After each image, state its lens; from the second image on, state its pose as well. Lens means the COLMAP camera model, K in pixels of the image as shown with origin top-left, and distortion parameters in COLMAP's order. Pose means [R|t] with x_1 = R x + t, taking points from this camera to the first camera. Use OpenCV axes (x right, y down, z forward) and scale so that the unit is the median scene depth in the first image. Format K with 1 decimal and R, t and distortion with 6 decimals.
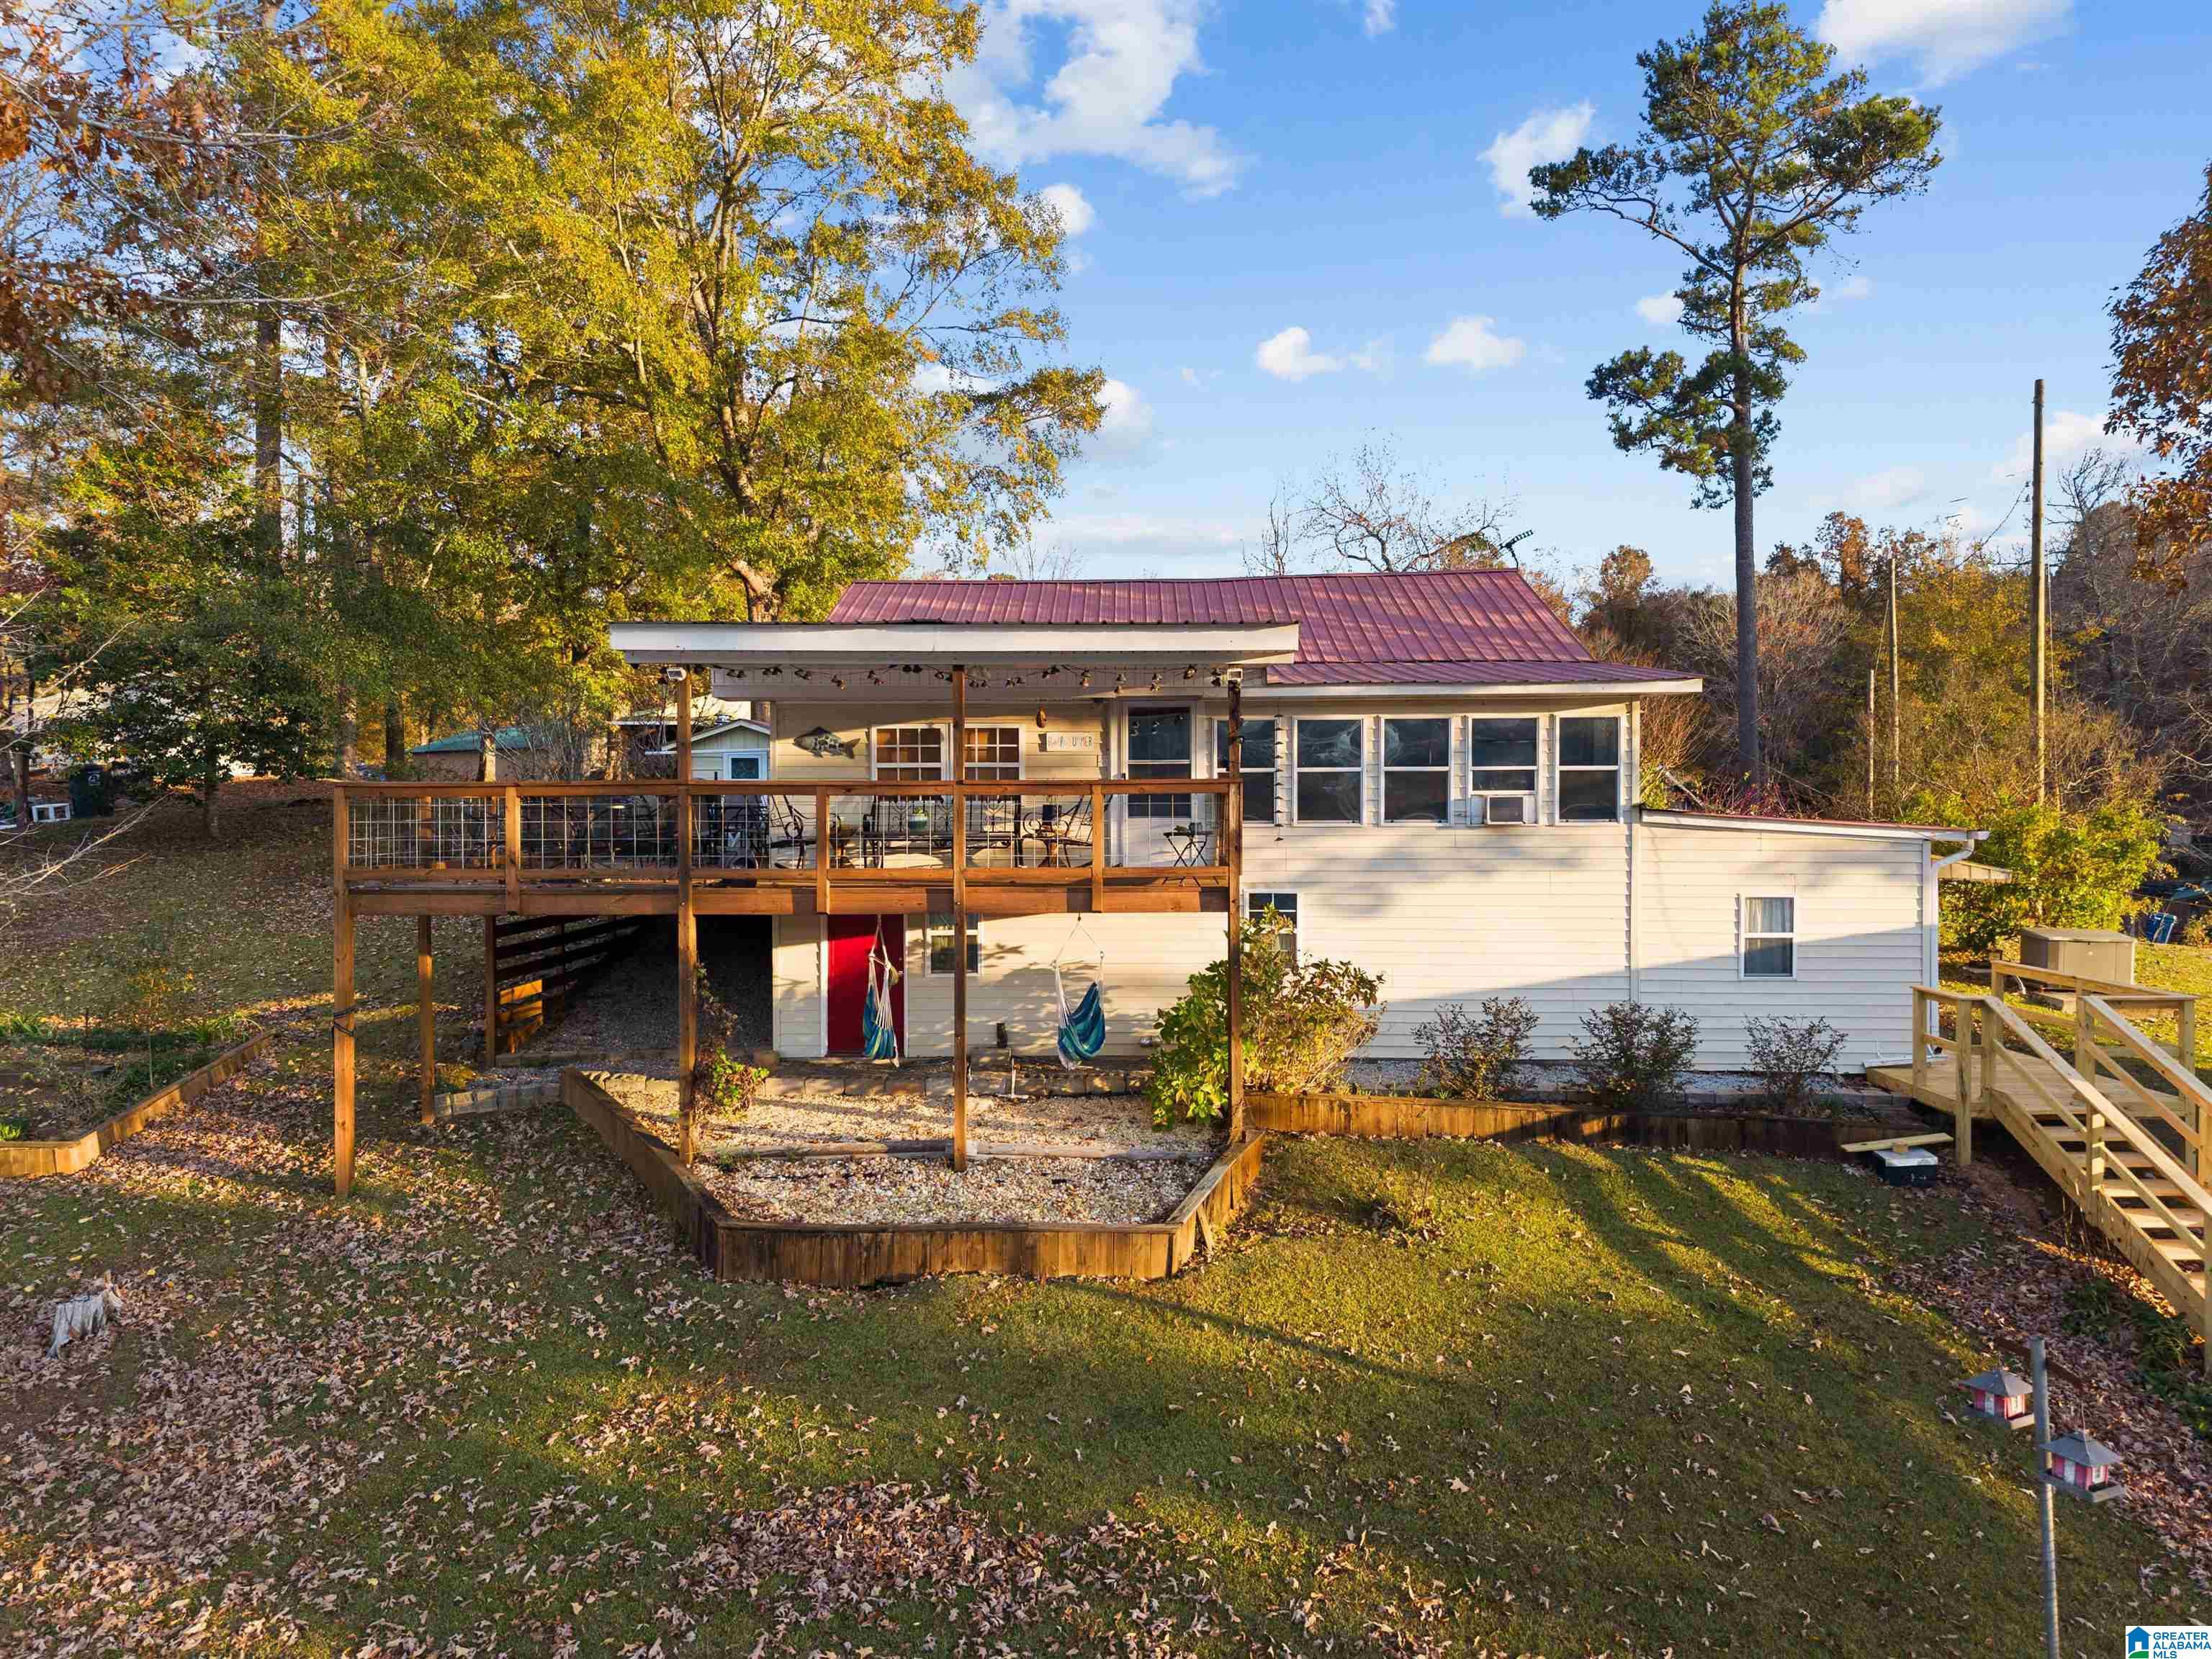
lens RADIAL K [[1532.5, 0, 1106.0], [0, 1532.5, 829.5], [0, 0, 1]] dist [0.015890, -0.019478]
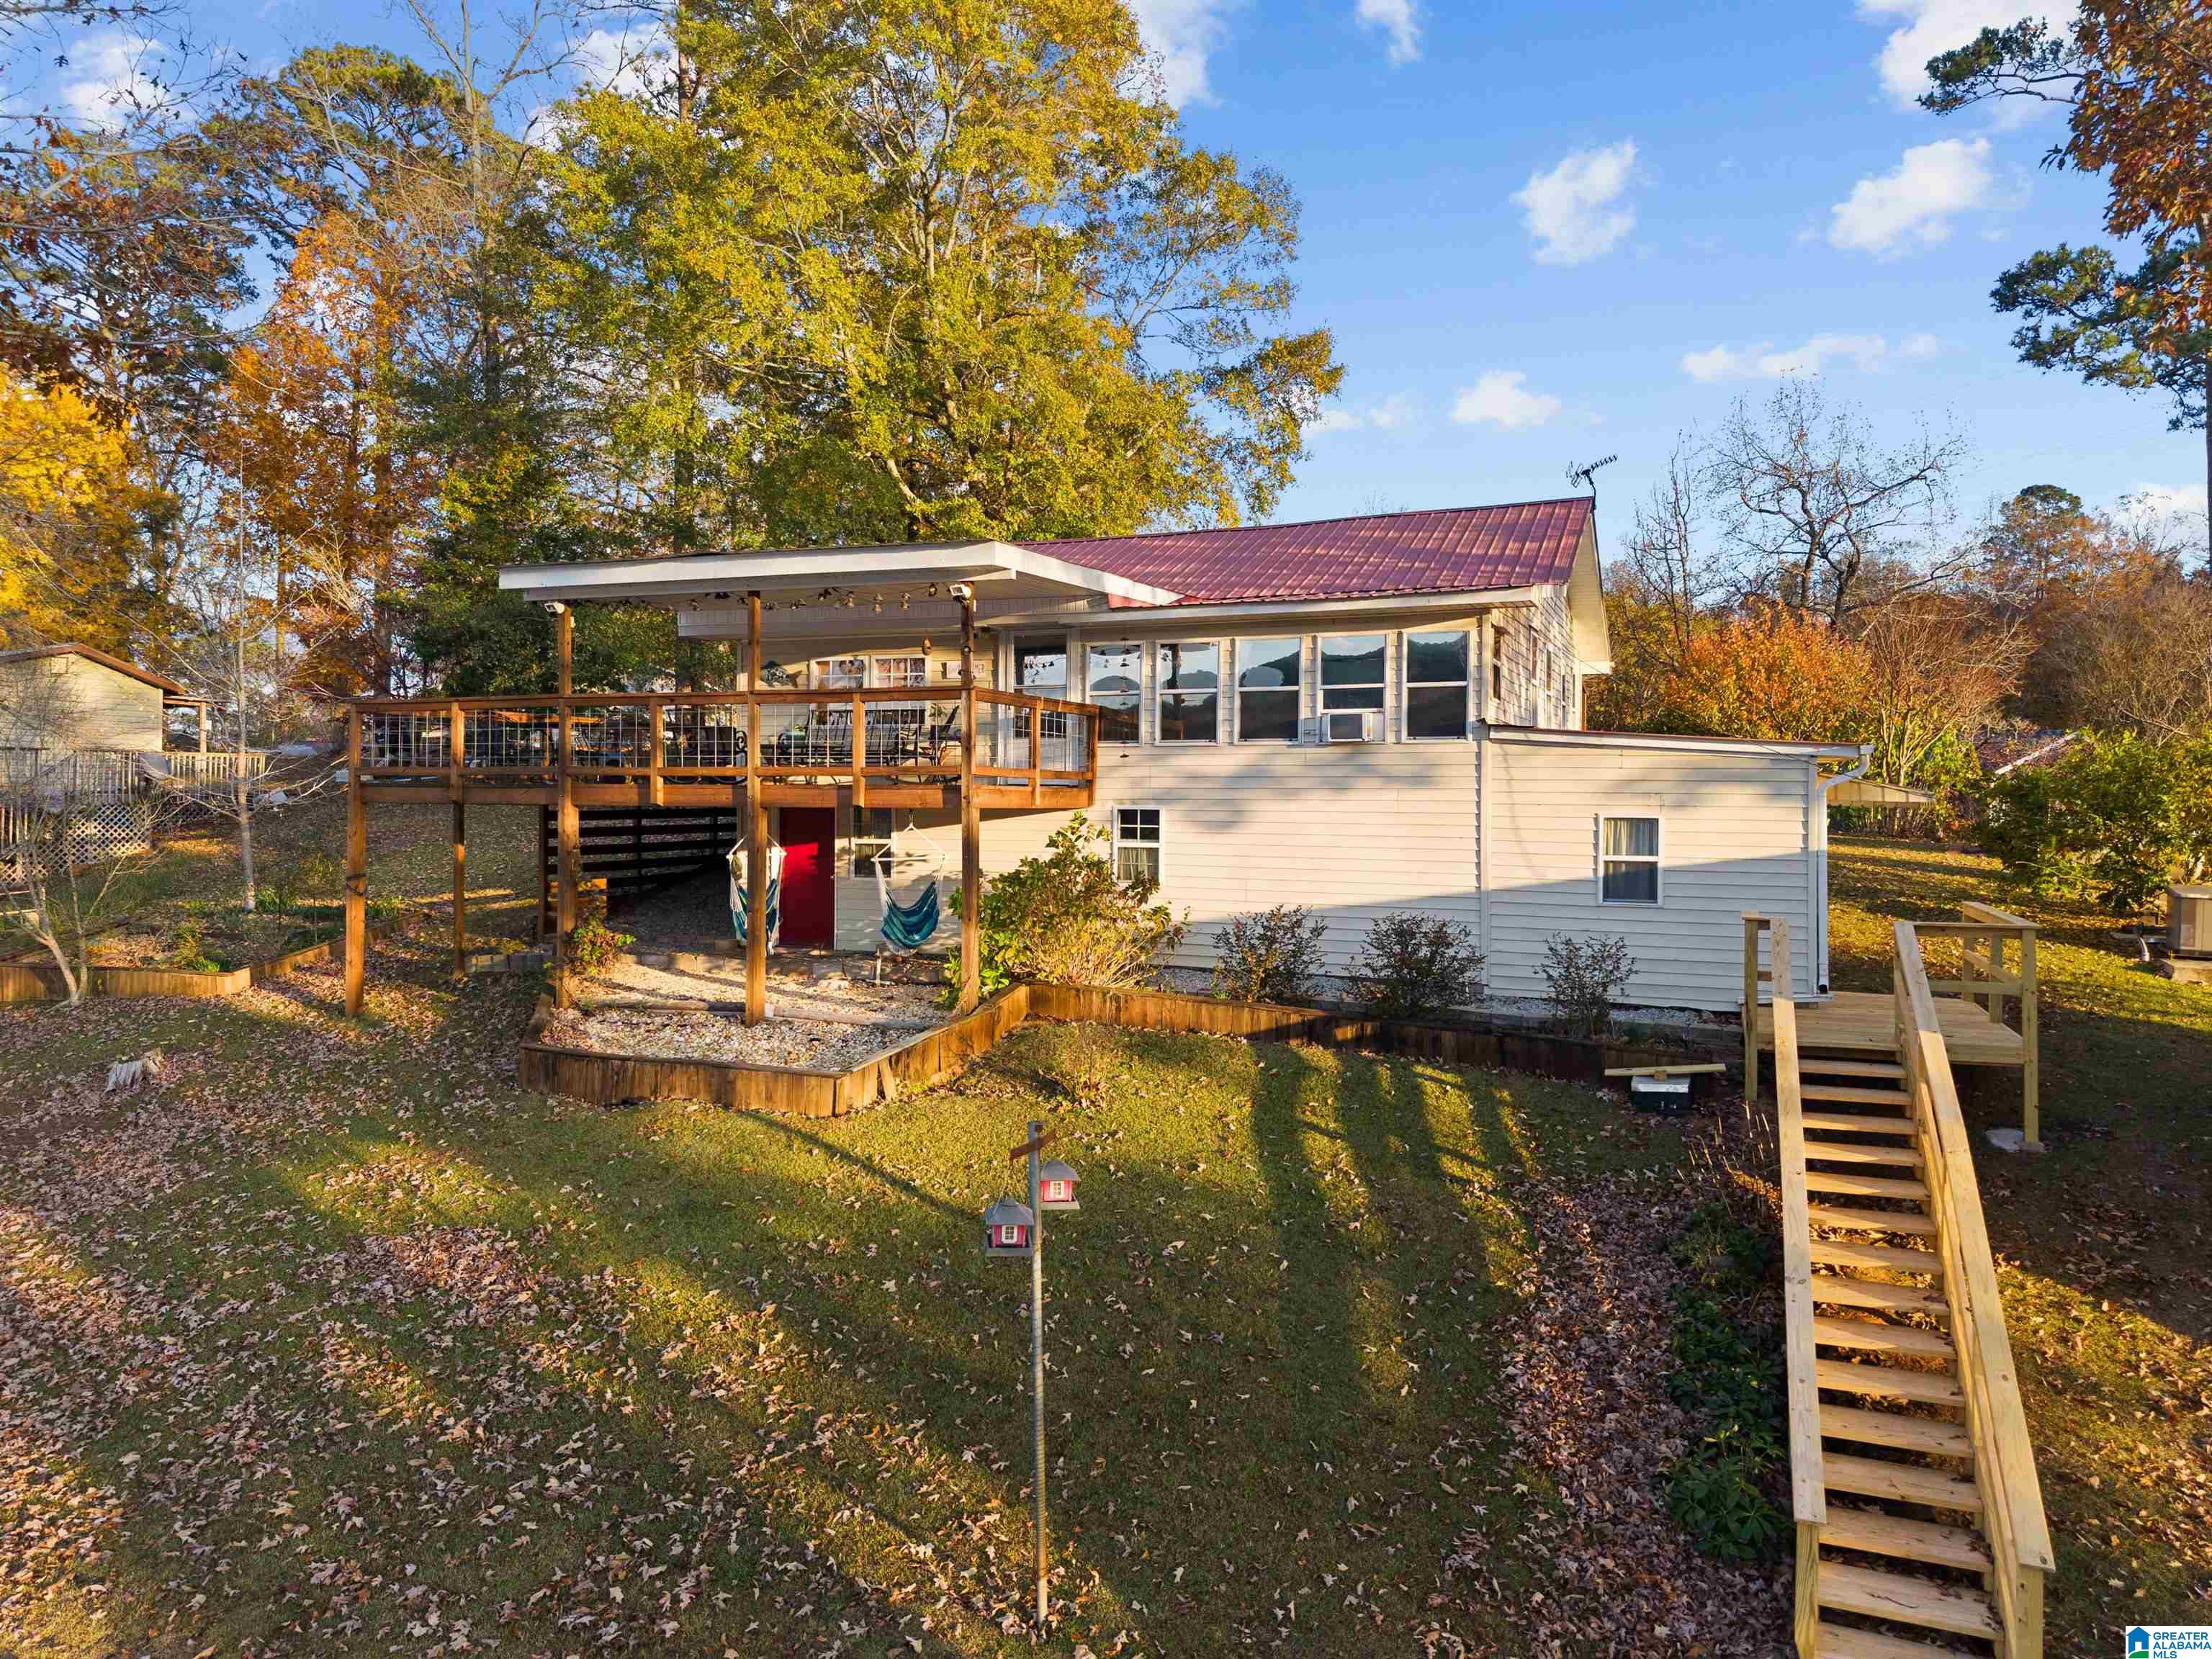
lens RADIAL K [[1538.5, 0, 1106.0], [0, 1538.5, 829.5], [0, 0, 1]] dist [0.028409, -0.044991]
pose [[0.932709, 0.014187, -0.360350, 0.472989], [-0.014093, 0.999897, 0.002887, 0.053040], [0.360353, 0.002386, 0.932813, 0.001831]]
